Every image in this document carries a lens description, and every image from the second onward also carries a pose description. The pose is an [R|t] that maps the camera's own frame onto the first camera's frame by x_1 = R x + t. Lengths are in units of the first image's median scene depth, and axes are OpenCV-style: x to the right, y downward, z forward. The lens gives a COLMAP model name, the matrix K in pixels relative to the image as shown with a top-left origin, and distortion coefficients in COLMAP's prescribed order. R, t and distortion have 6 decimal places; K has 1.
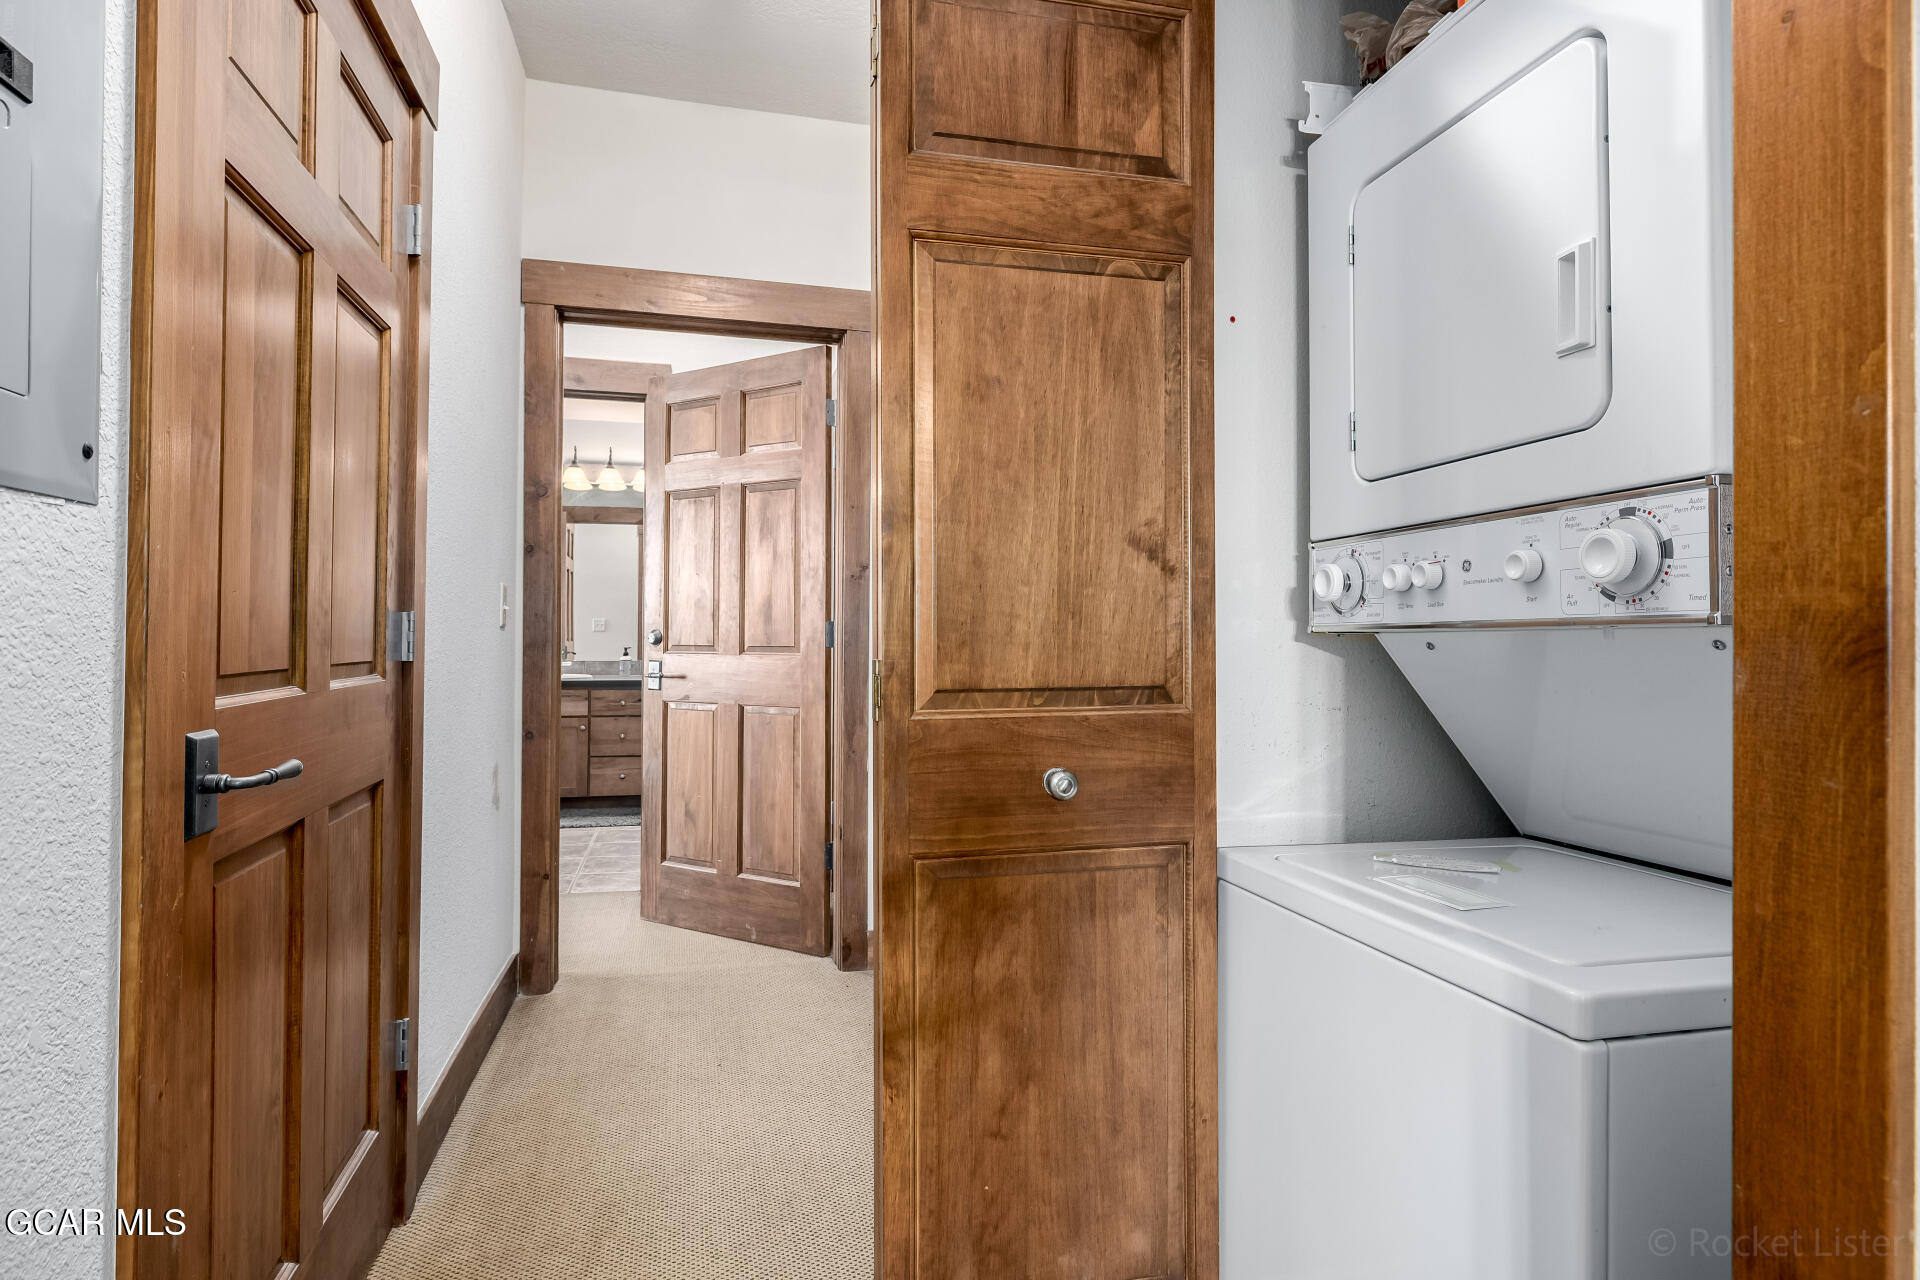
lens RADIAL K [[1051.9, 0, 950.3], [0, 1051.9, 620.3], [0, 0, 1]] dist [0.002920, 0.000078]
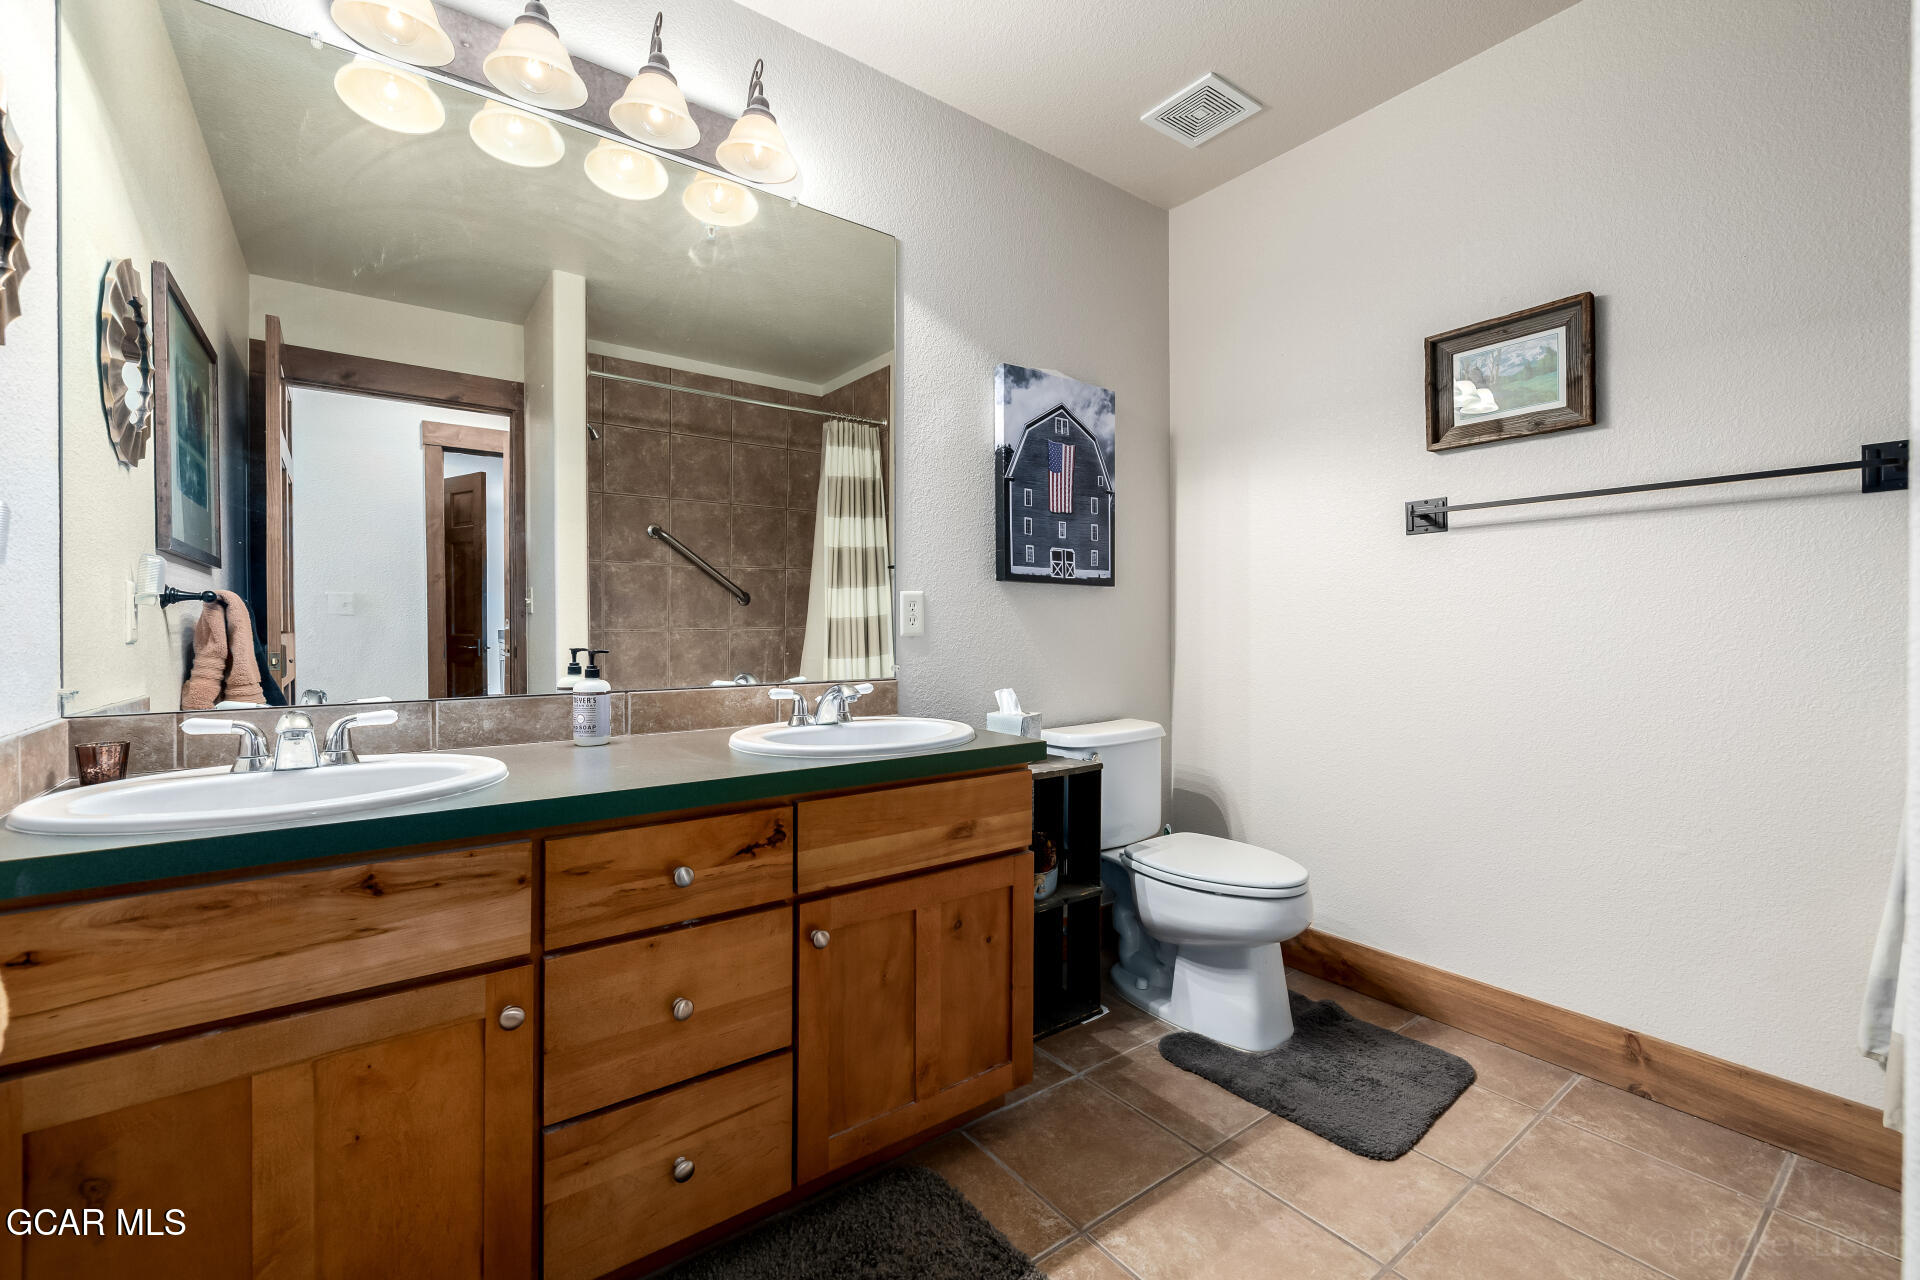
lens RADIAL K [[807.9, 0, 959.2], [0, 807.9, 634.8], [0, 0, 1]] dist [-0.002386, 0.000188]
pose [[0.923285, -0.006721, 0.384057, -0.407263], [0.001310, 0.999896, 0.014350, 0.024504], [-0.384114, -0.012746, 0.923198, 1.007810]]
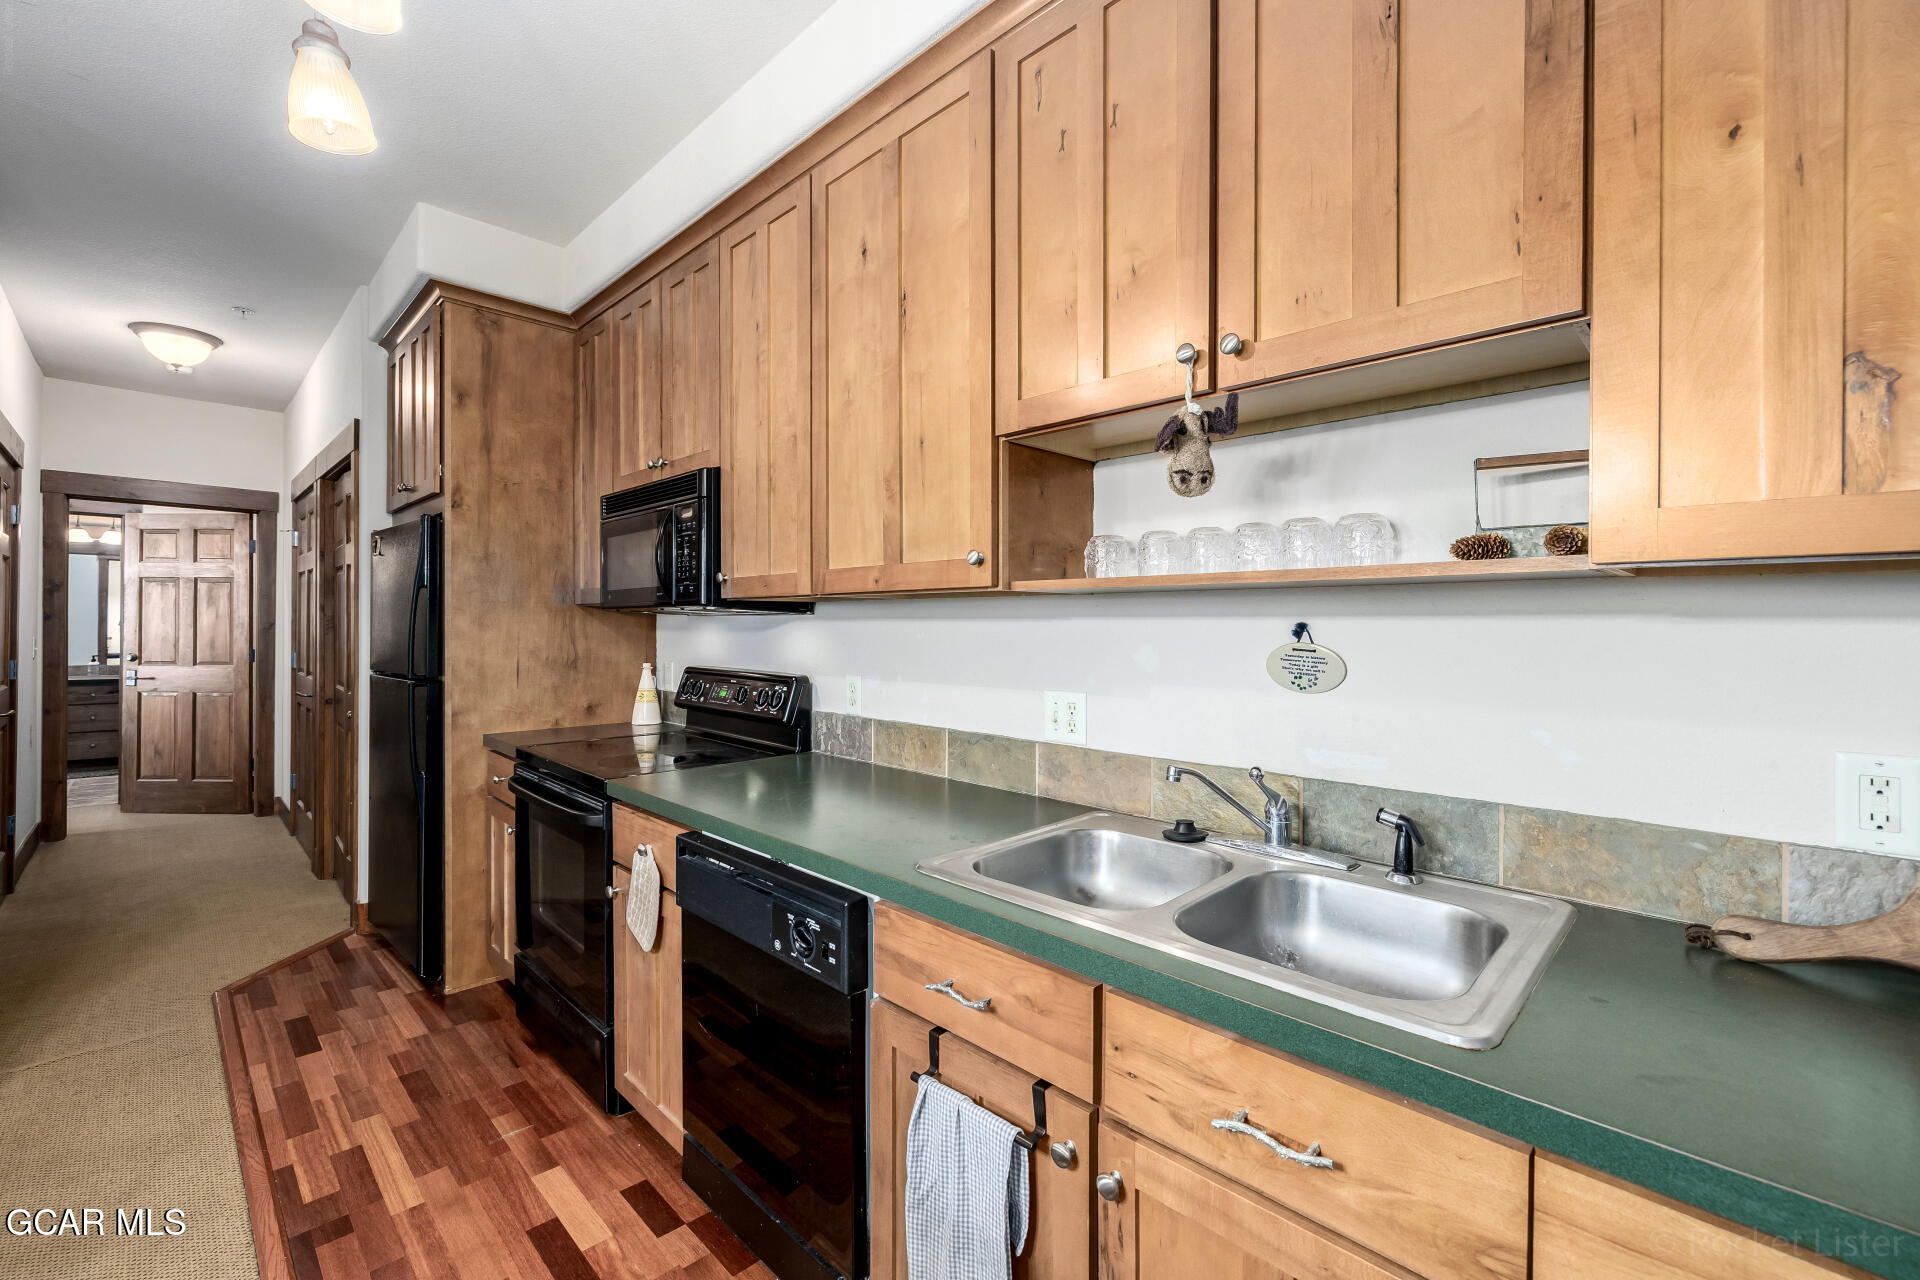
lens RADIAL K [[807.9, 0, 957.2], [0, 807.9, 621.8], [0, 0, 1]] dist [-0.002386, 0.000188]
pose [[0.856988, 0.002349, 0.515331, 0.235666], [-0.007514, 0.999940, 0.007939, -0.070165], [-0.515281, -0.010676, 0.856955, -0.977063]]
